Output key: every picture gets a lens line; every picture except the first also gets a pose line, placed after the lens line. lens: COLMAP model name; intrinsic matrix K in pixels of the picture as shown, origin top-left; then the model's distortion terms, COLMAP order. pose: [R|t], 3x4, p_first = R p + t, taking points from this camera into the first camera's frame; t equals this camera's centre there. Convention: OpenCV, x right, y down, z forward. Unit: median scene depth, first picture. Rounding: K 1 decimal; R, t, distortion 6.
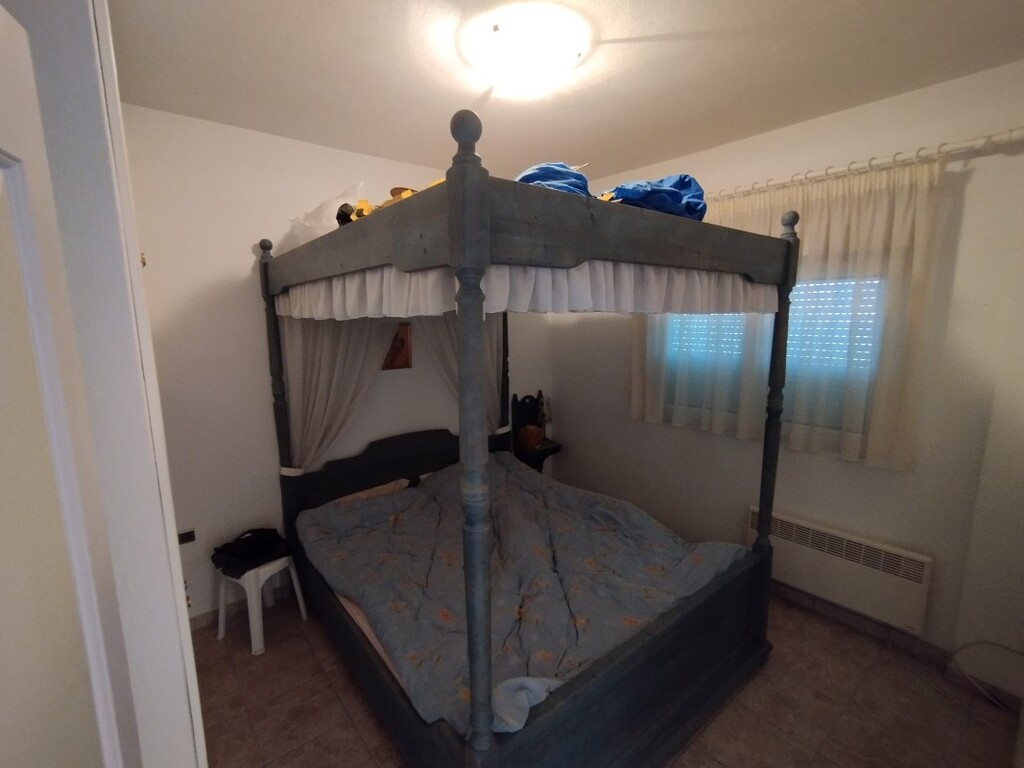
lens RADIAL K [[462.3, 0, 512.1], [0, 462.3, 386.6], [0, 0, 1]] dist [-0.031743, 0.025802]
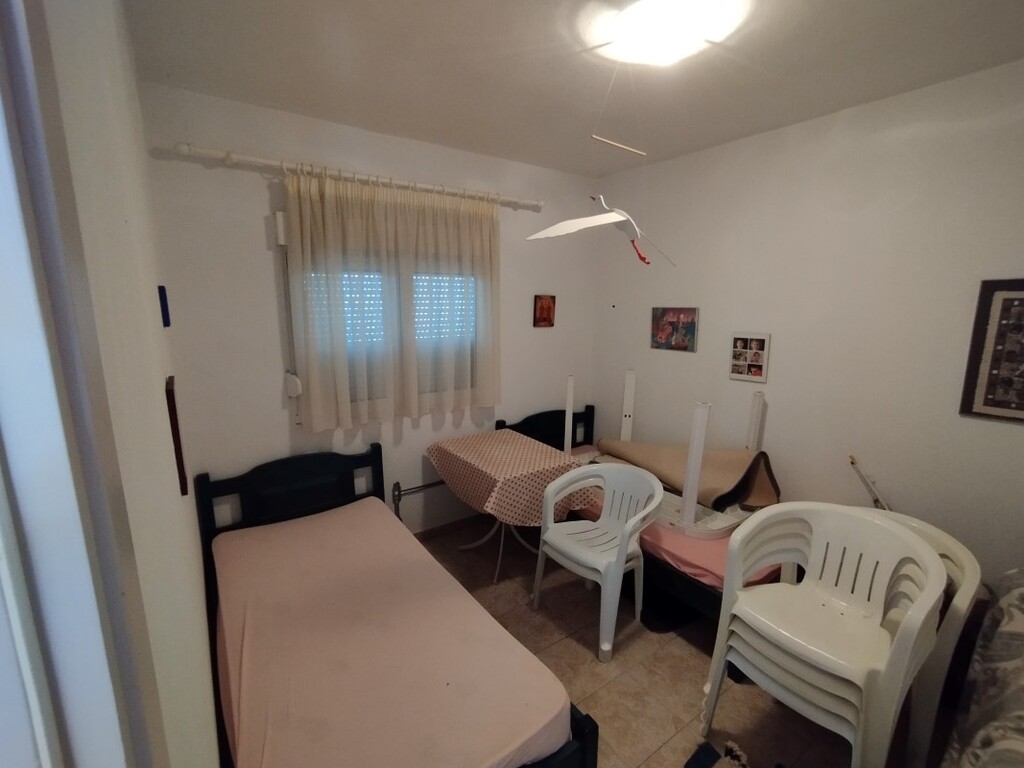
lens RADIAL K [[462.3, 0, 512.1], [0, 462.3, 386.6], [0, 0, 1]] dist [-0.031743, 0.025802]
pose [[0.063155, -0.177580, 0.982078, -0.562275], [0.153893, 0.974005, 0.166224, -0.105576], [-0.986067, 0.140637, 0.088841, 0.682973]]
